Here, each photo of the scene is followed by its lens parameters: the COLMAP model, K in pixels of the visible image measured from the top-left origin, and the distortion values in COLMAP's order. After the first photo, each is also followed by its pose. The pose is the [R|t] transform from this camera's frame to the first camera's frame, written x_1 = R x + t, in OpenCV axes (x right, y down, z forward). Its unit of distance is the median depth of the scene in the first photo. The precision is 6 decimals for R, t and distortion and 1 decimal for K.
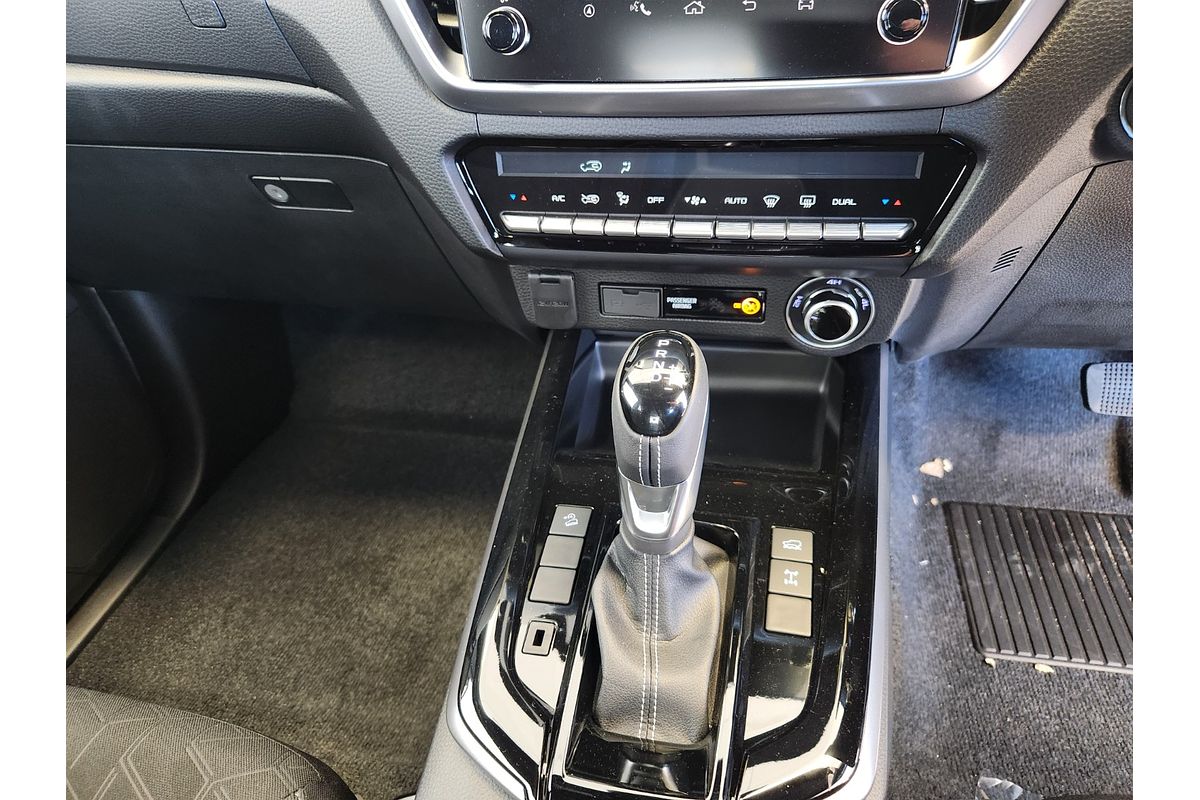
lens RADIAL K [[730.4, 0, 600.0], [0, 730.4, 400.0], [0, 0, 1]] dist [0.031281, -0.030272]
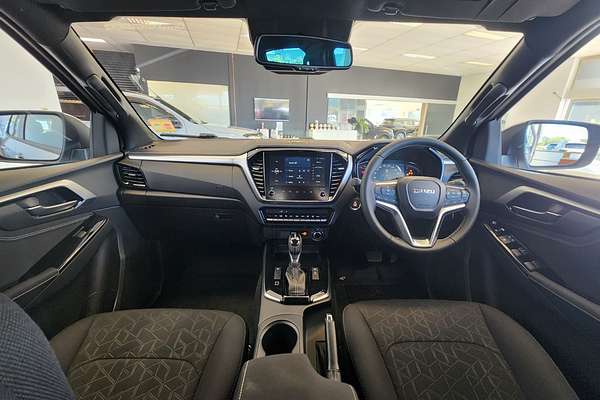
lens RADIAL K [[219.1, 0, 300.0], [0, 219.1, 200.0], [0, 0, 1]] dist [-0.000481, -0.000056]
pose [[0.972206, 0.031381, 0.232013, -0.282166], [0.062028, 0.921042, -0.384493, 0.329971], [-0.225759, 0.388197, 0.893496, -0.779199]]
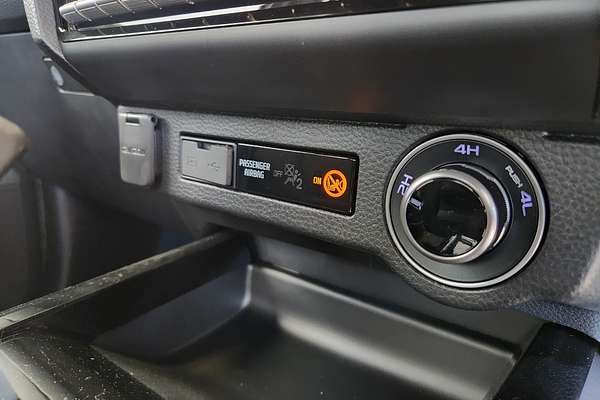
lens RADIAL K [[399.9, 0, 300.0], [0, 399.9, 200.0], [0, 0, 1]] dist [0.006580, -0.039861]
pose [[0.906960, 0.211125, -0.364486, 0.327703], [-0.348459, 0.862211, -0.367651, 0.024955], [0.236644, 0.460454, 0.855559, 0.742919]]
